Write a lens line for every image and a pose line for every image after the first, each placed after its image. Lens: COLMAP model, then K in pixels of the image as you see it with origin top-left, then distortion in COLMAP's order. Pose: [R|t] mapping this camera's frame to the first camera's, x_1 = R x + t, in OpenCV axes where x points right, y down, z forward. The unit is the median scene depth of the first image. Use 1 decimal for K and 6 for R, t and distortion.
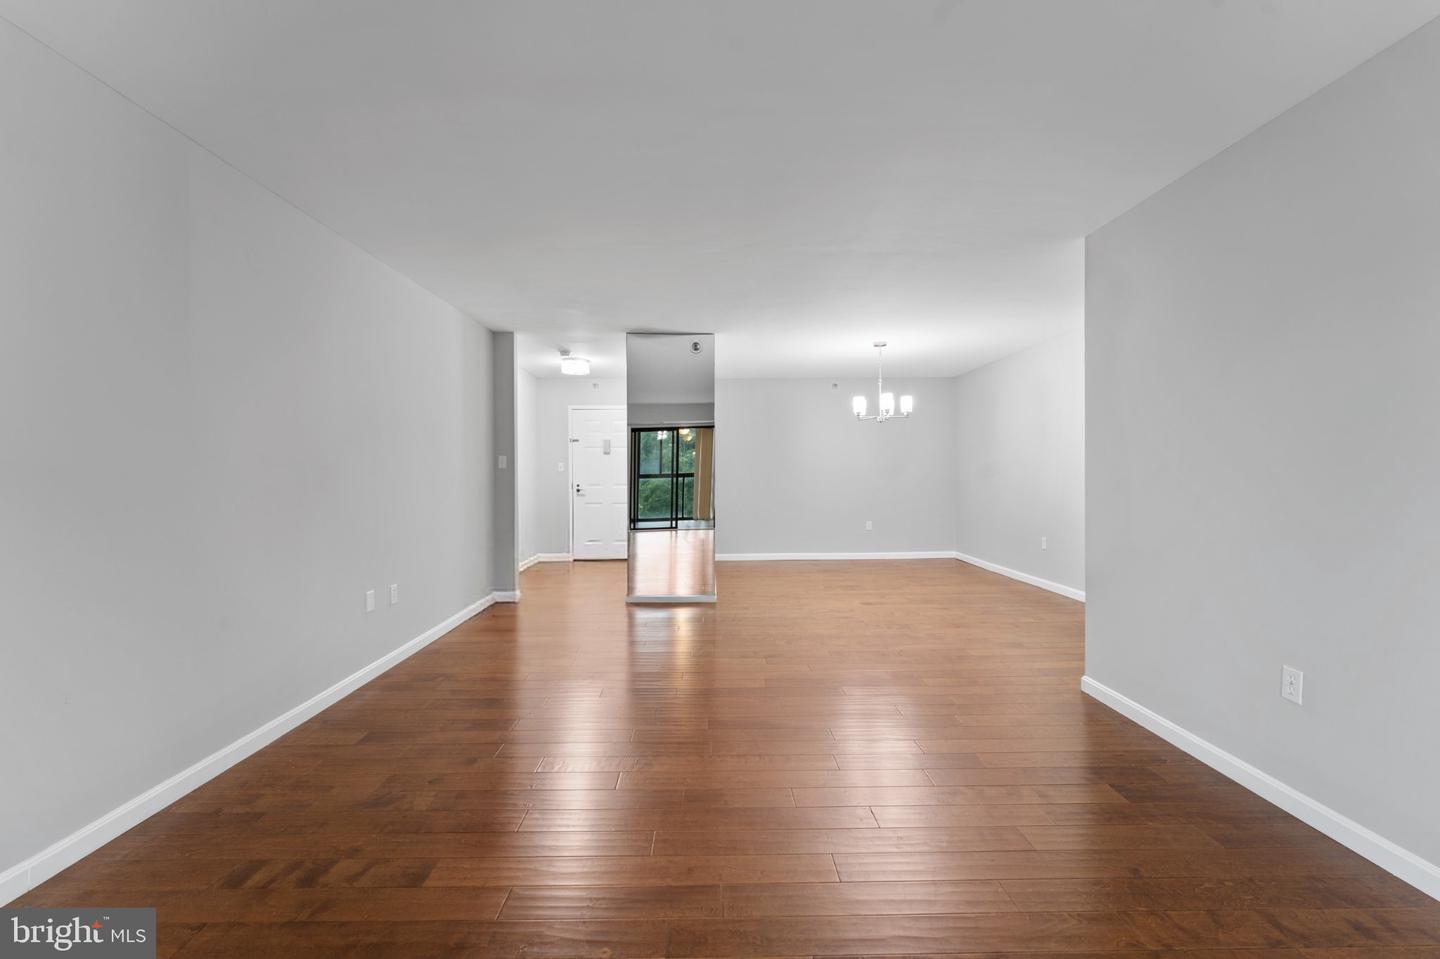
lens RADIAL K [[583.6, 0, 727.7], [0, 583.6, 477.2], [0, 0, 1]] dist [-0.000917, -0.000182]
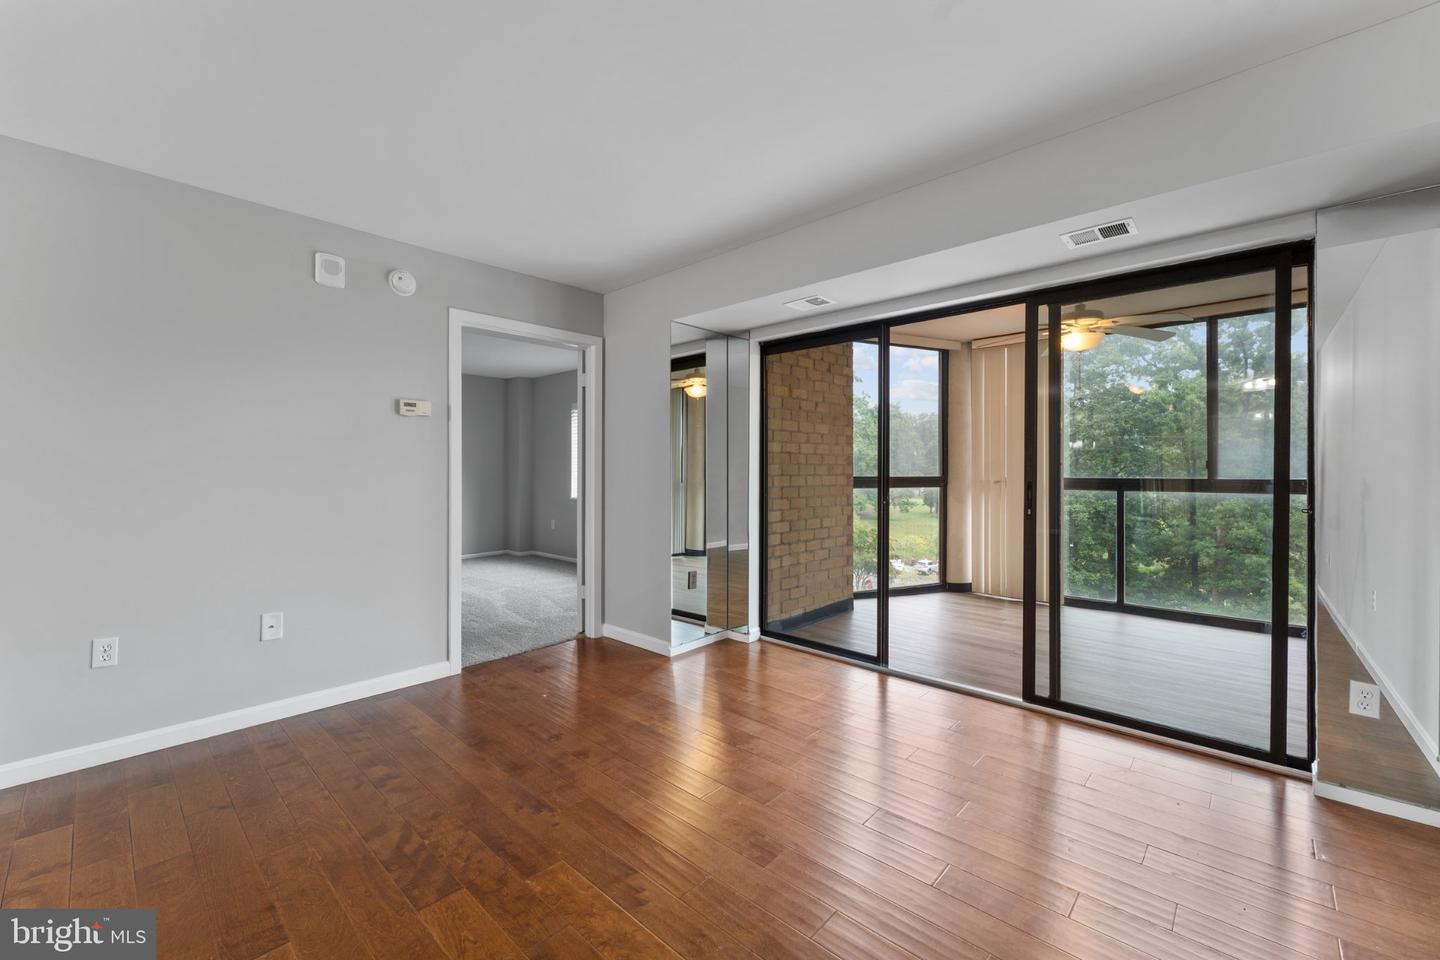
lens RADIAL K [[571.0, 0, 723.0], [0, 571.0, 471.0], [0, 0, 1]] dist [-0.027546, 0.007957]
pose [[-0.715361, 0.000646, 0.698755, -0.274333], [0.006054, 0.999968, 0.005273, -0.002888], [-0.698729, 0.008003, -0.715342, 0.363983]]
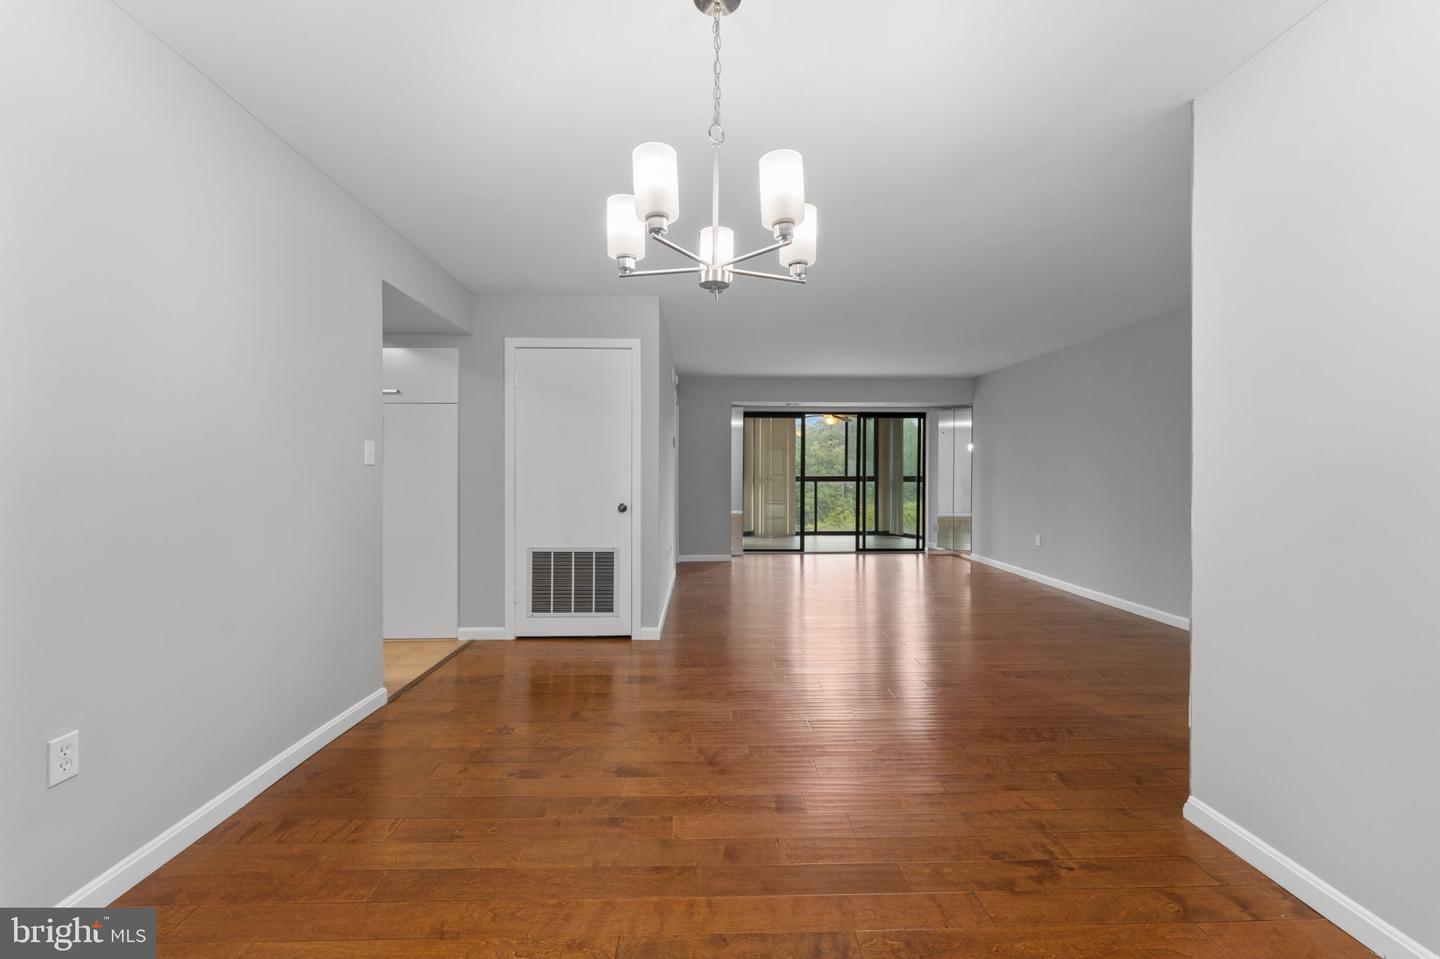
lens RADIAL K [[577.9, 0, 725.0], [0, 577.9, 475.3], [0, 0, 1]] dist [-0.001543, -0.000040]
pose [[-0.999841, -0.002048, -0.017700, 0.287545], [-0.002281, 0.999911, 0.013121, -0.013757], [0.017672, 0.013159, -0.999757, 1.382292]]
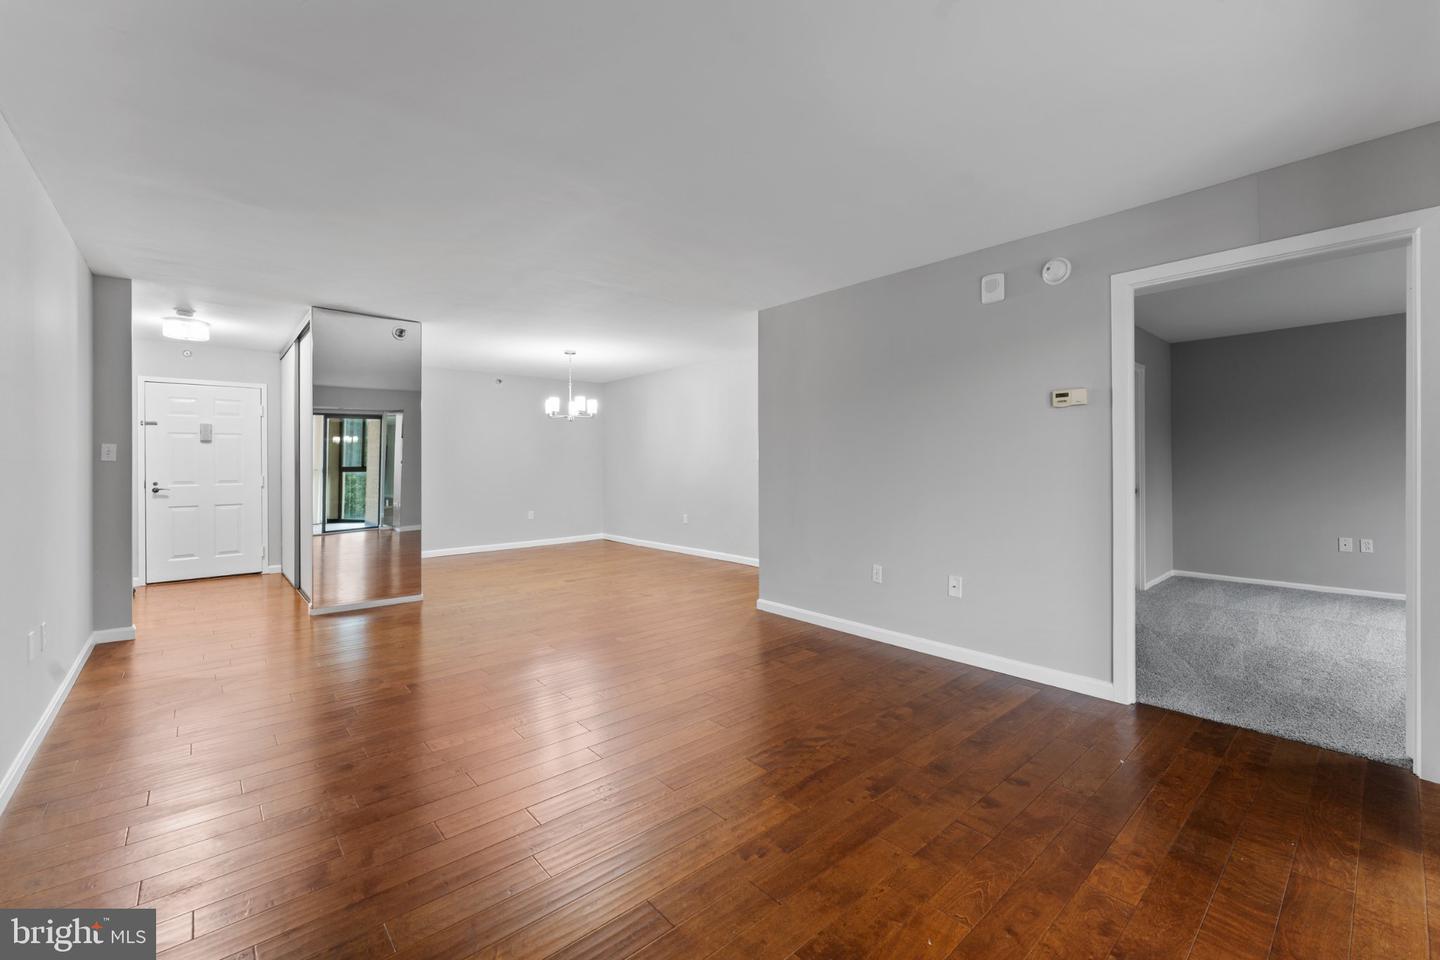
lens RADIAL K [[582.3, 0, 724.4], [0, 582.3, 466.4], [0, 0, 1]] dist [-0.001159, -0.000235]
pose [[0.762779, -0.002491, 0.646654, -0.263026], [0.006786, 0.999968, -0.004153, 0.000554], [-0.646623, 0.007556, 0.762772, -0.060467]]
